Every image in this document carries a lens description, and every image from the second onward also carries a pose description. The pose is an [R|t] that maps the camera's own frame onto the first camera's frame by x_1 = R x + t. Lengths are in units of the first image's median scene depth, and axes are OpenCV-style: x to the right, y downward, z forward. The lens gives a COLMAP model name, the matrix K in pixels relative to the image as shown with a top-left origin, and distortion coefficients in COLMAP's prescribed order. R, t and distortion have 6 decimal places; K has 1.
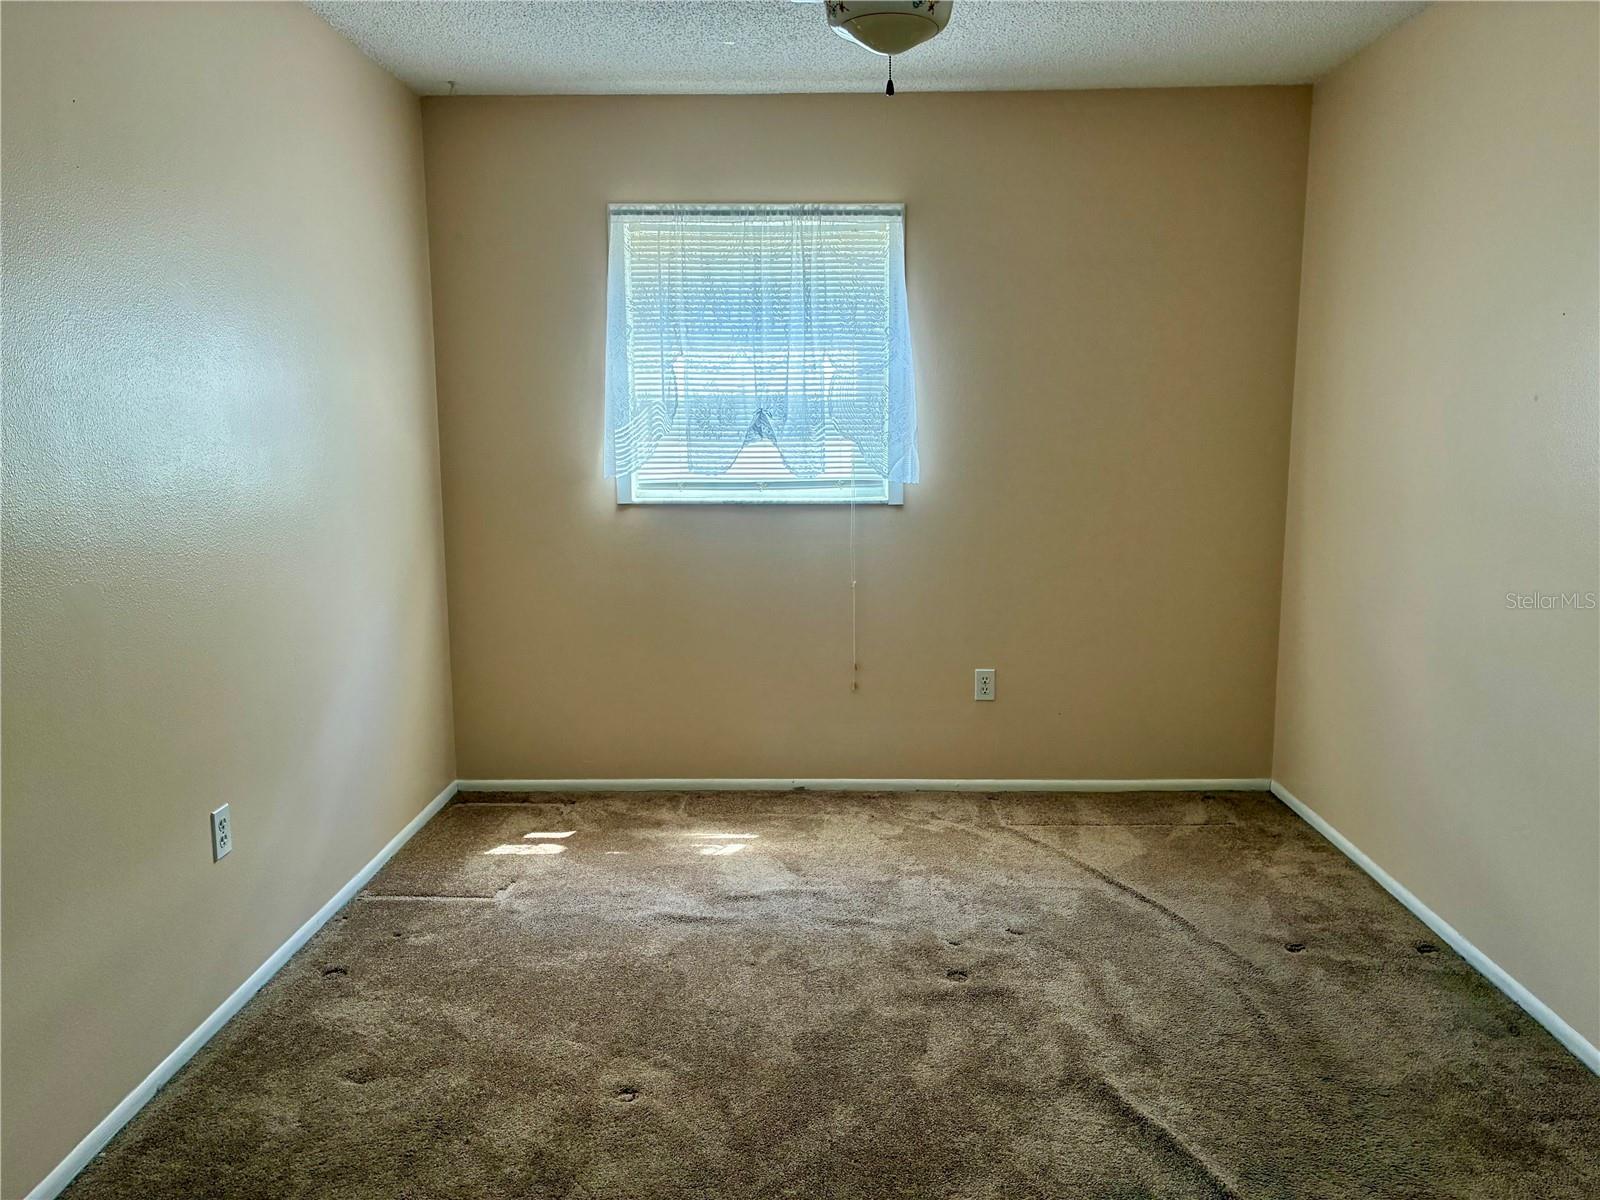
lens RADIAL K [[1215.3, 0, 809.1], [0, 1215.3, 609.6], [0, 0, 1]] dist [0.044194, -0.045668]
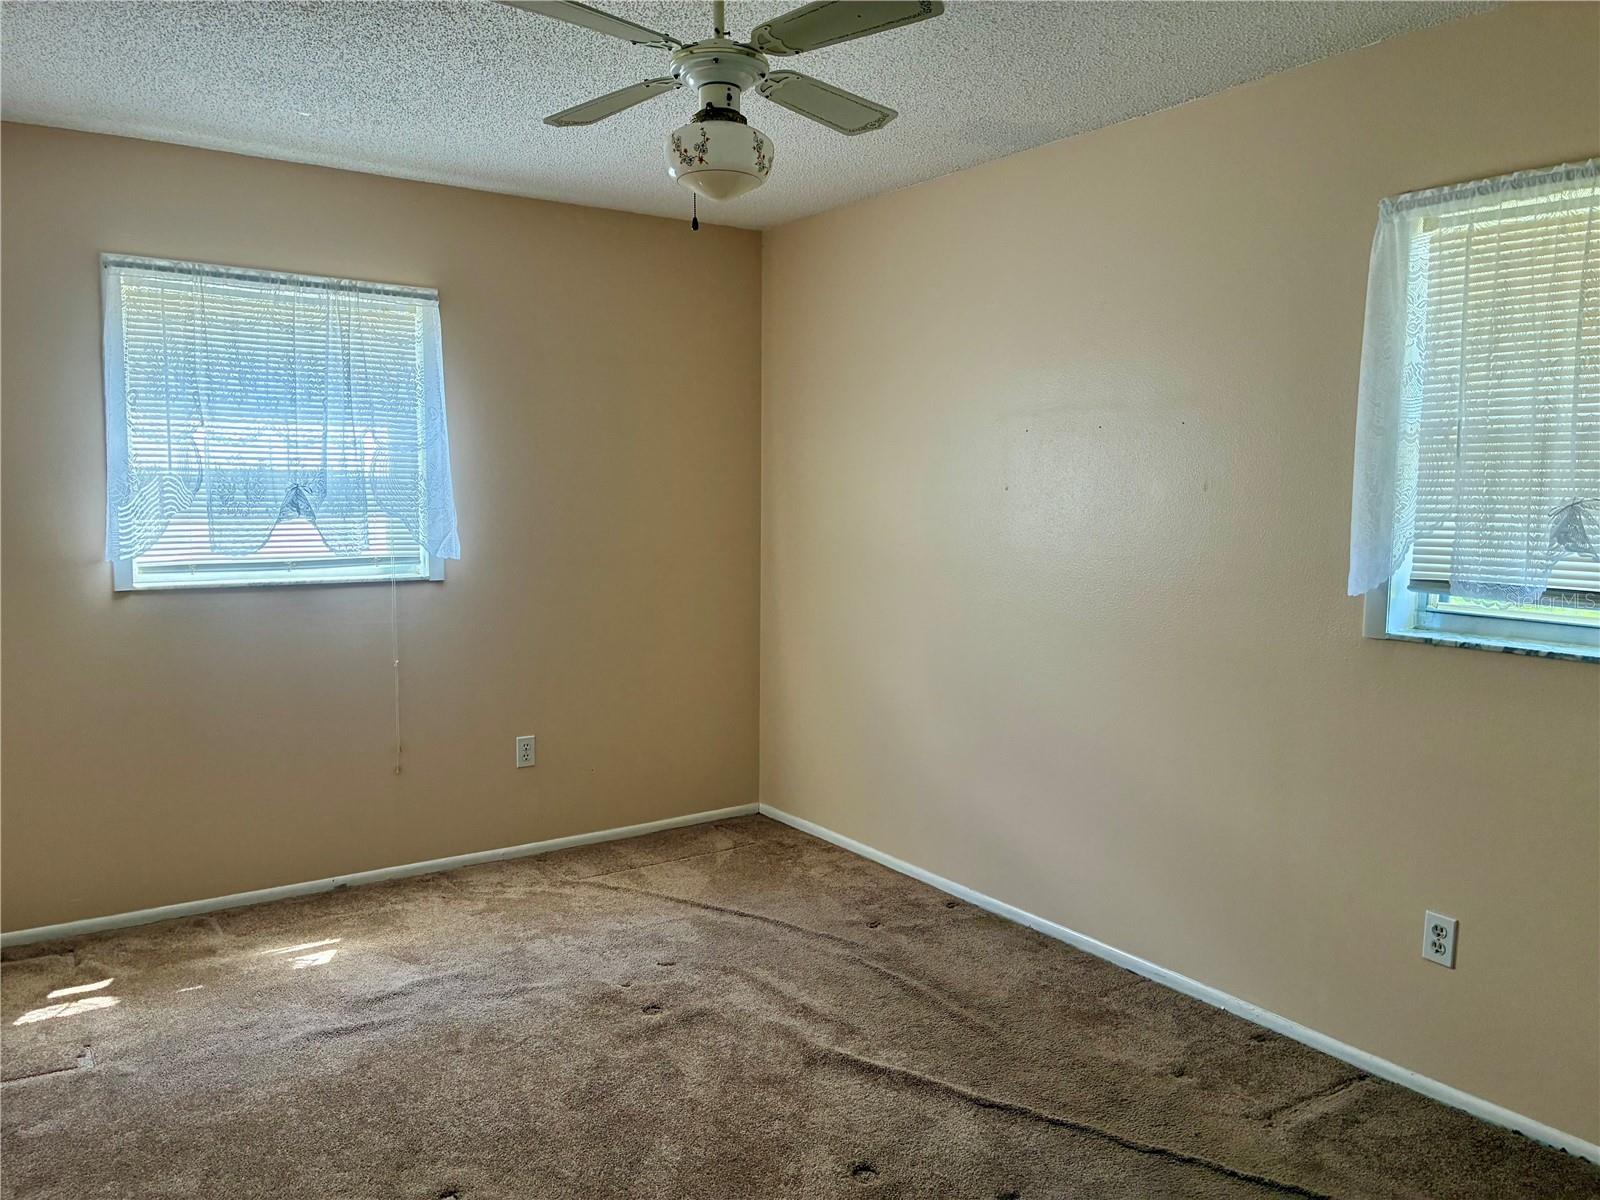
lens RADIAL K [[1215.3, 0, 811.8], [0, 1215.3, 584.6], [0, 0, 1]] dist [0.044194, -0.045668]
pose [[0.811879, -0.036508, 0.582683, -0.278472], [0.083312, 0.995074, -0.053735, -0.003341], [-0.577851, 0.092171, 0.810921, 0.005857]]
